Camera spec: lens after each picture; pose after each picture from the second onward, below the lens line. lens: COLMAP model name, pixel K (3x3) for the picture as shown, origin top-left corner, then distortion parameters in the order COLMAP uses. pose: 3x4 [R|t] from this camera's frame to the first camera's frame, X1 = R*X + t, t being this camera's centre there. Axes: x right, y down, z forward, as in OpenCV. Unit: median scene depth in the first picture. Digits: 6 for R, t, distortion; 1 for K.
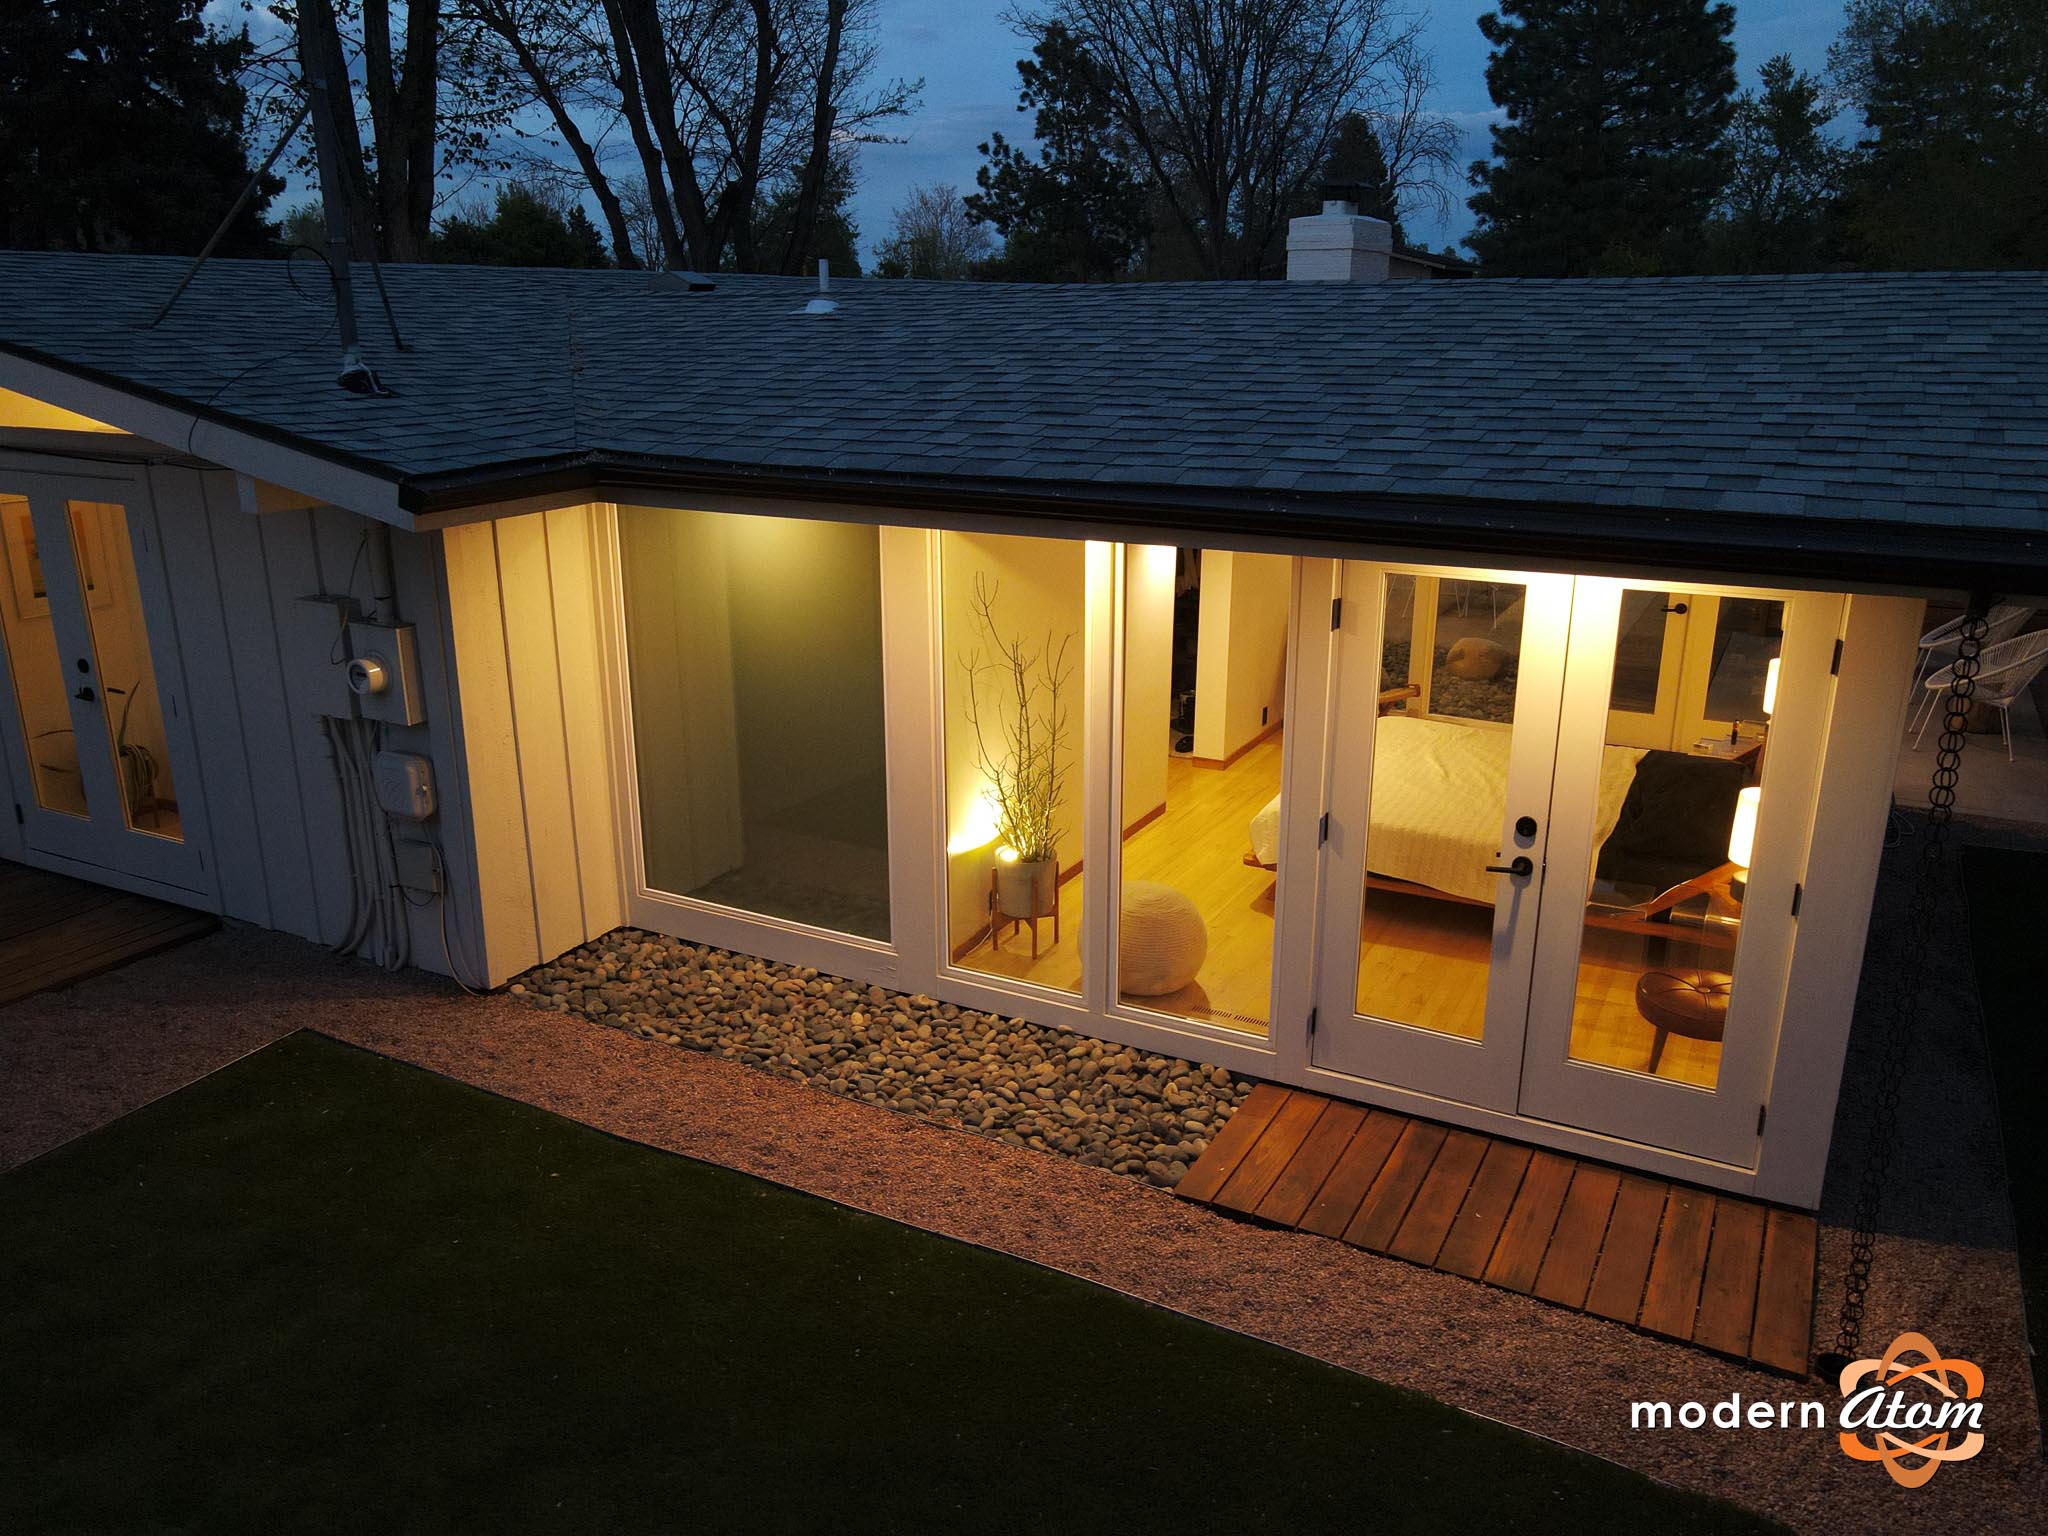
lens RADIAL K [[1498.3, 0, 1011.2], [0, 1498.3, 756.7], [0, 0, 1]] dist [0.011020, -0.004161]
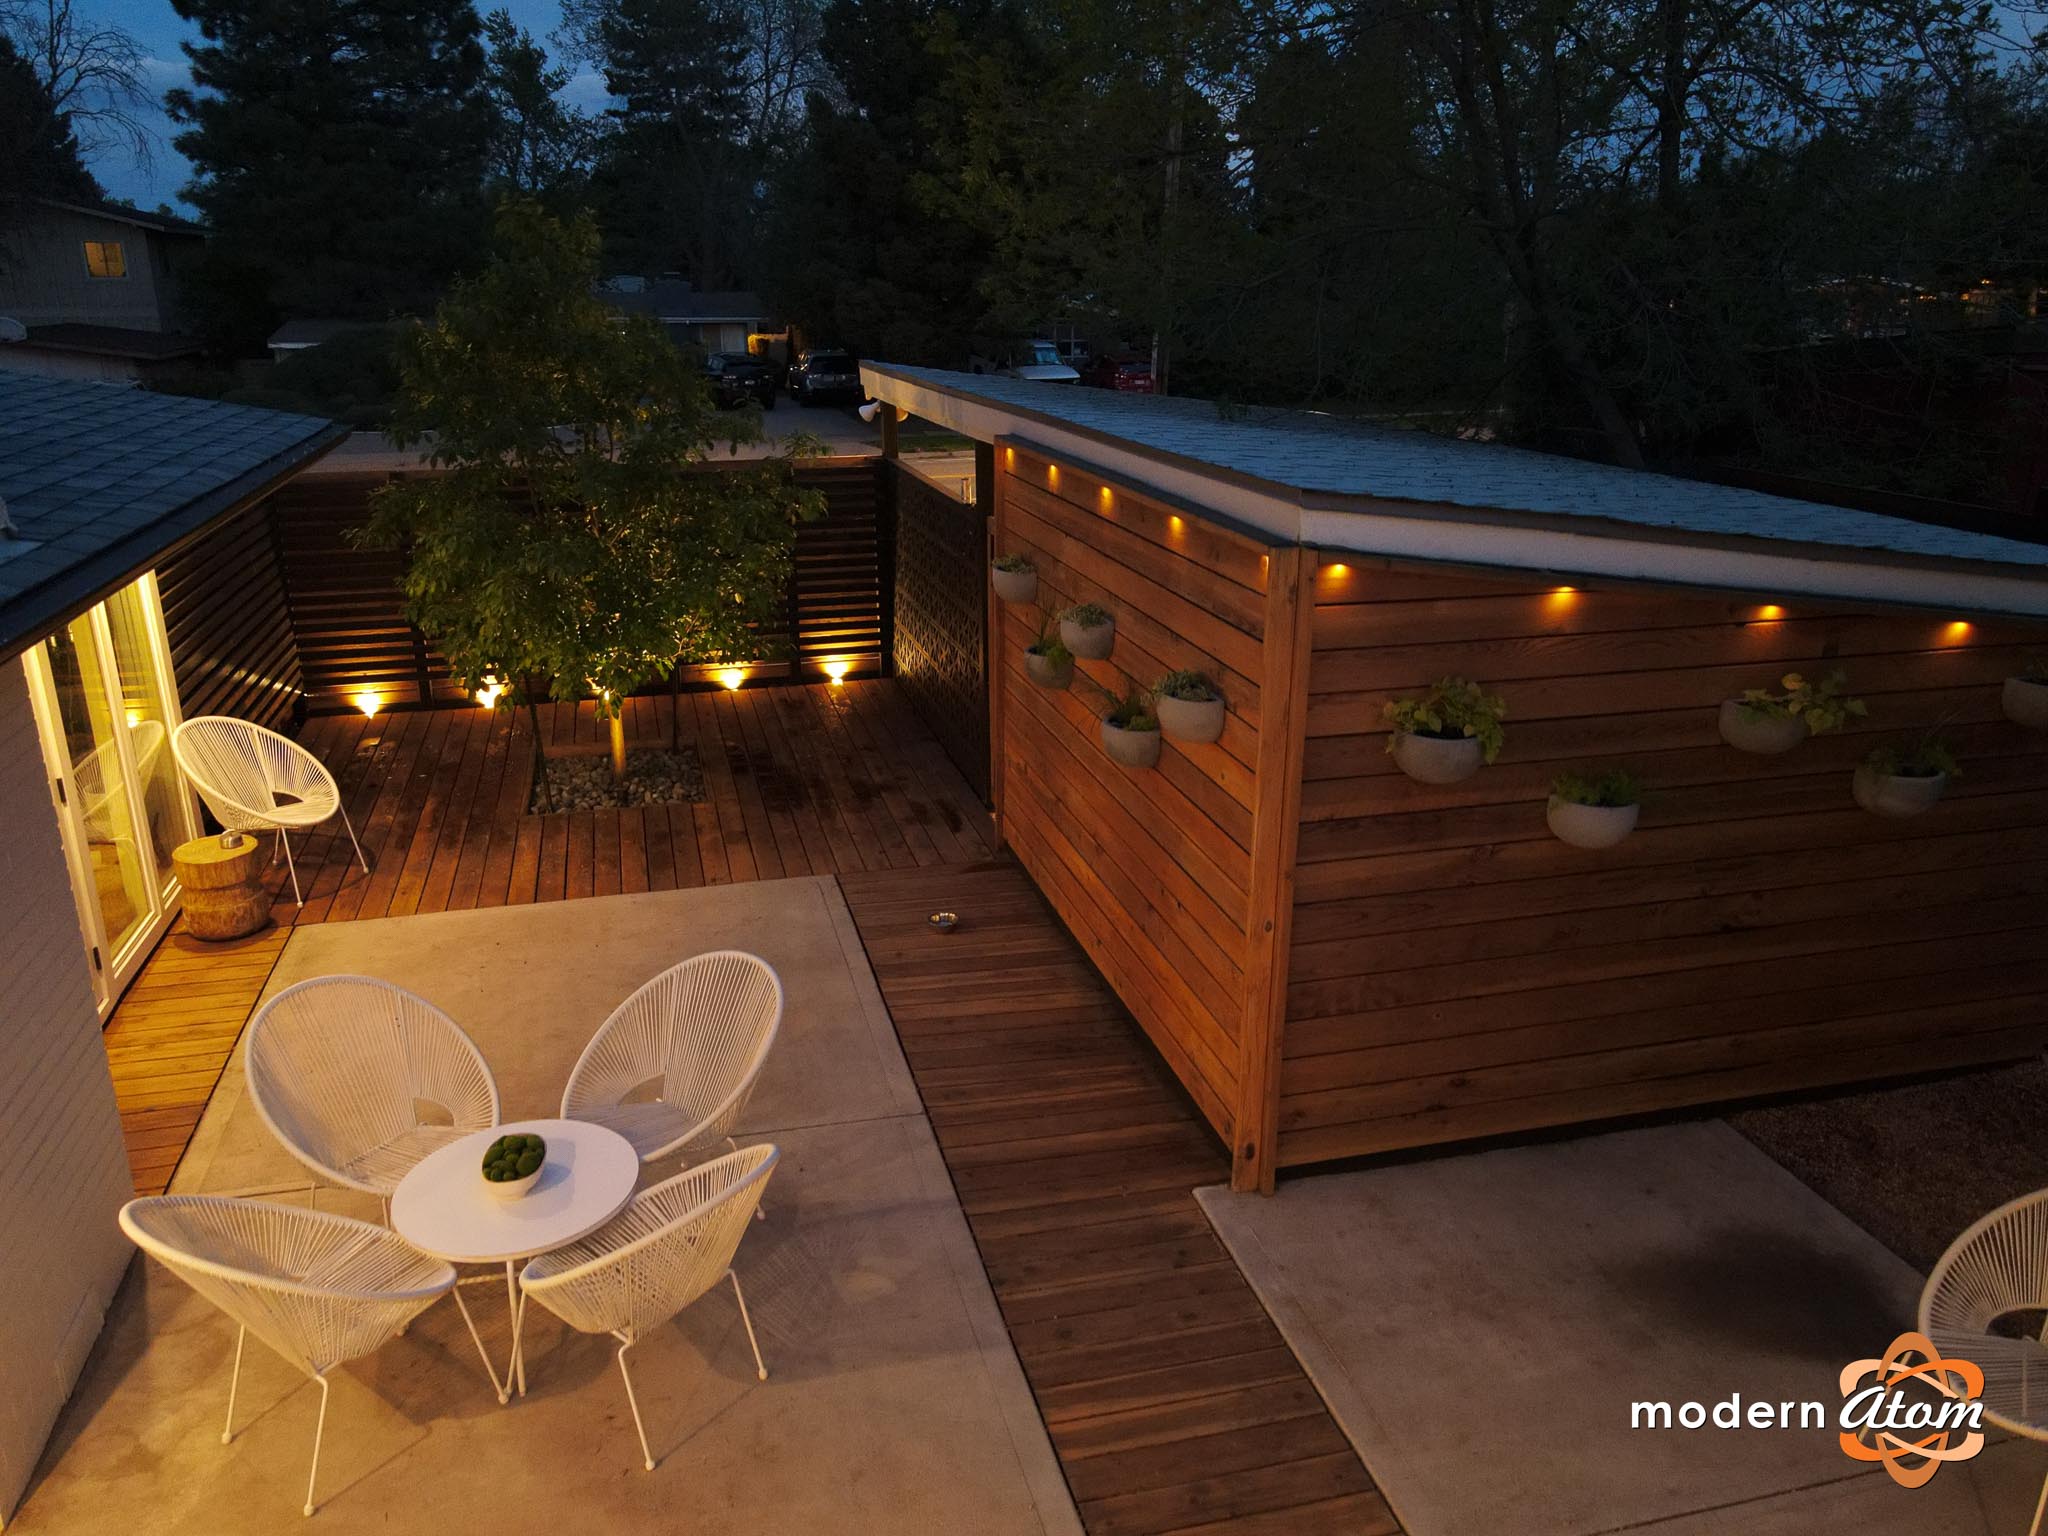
lens RADIAL K [[1498.3, 0, 1006.7], [0, 1498.3, 786.4], [0, 0, 1]] dist [0.011020, -0.004161]
pose [[0.729548, -0.210554, 0.650712, 0.042655], [0.186346, 0.976630, 0.107091, -0.049135], [-0.658054, 0.043129, 0.751735, 0.149116]]
